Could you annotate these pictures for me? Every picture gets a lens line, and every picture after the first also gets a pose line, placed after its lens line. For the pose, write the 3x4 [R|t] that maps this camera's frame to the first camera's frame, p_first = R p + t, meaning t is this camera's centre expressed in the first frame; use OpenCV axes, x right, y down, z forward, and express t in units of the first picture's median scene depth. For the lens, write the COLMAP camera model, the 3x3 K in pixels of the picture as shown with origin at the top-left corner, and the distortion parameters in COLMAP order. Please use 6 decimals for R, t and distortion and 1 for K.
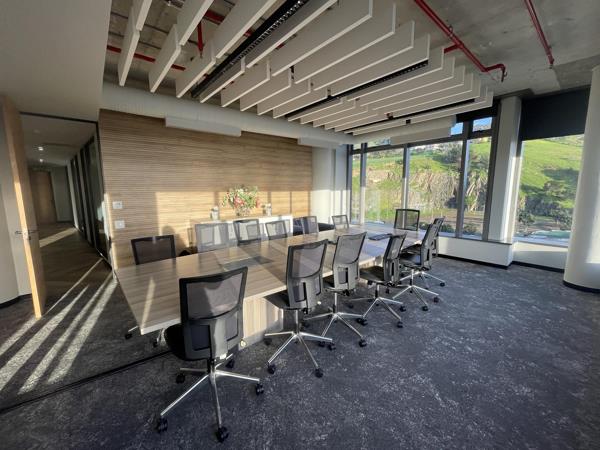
lens RADIAL K [[249.8, 0, 300.8], [0, 249.8, 227.6], [0, 0, 1]] dist [0.002325, 0.000022]
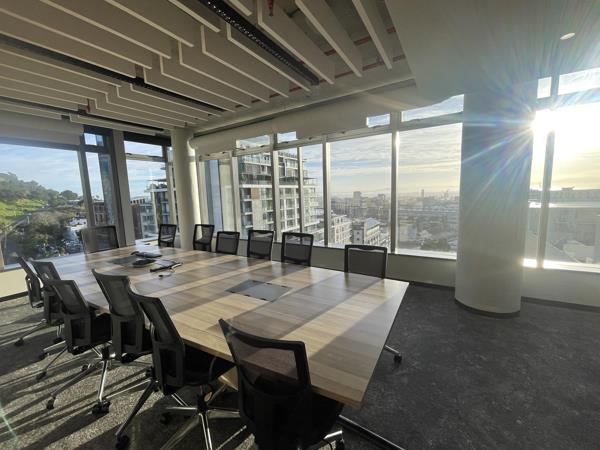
lens RADIAL K [[249.8, 0, 299.1], [0, 249.8, 227.4], [0, 0, 1]] dist [0.002325, 0.000022]
pose [[-0.328573, -0.109563, 0.938102, -0.481285], [0.179040, 0.968014, 0.175766, -0.082171], [-0.927353, 0.225710, -0.298447, 0.526895]]
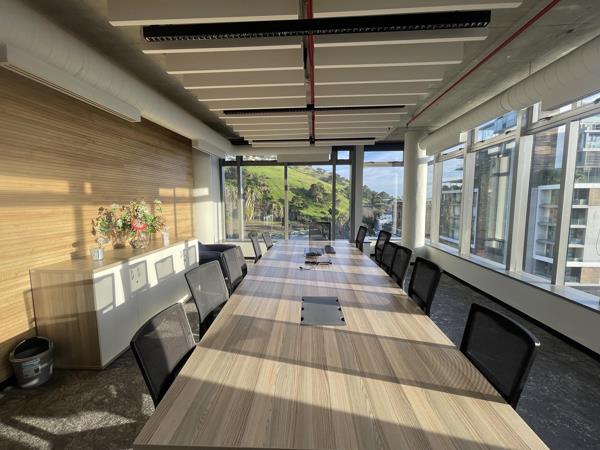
lens RADIAL K [[249.8, 0, 298.1], [0, 249.8, 223.7], [0, 0, 1]] dist [0.002325, 0.000022]
pose [[0.684969, -0.064356, 0.725724, -0.376879], [0.111177, 0.993658, -0.016818, -0.048865], [-0.720040, 0.092204, 0.687780, 0.258717]]
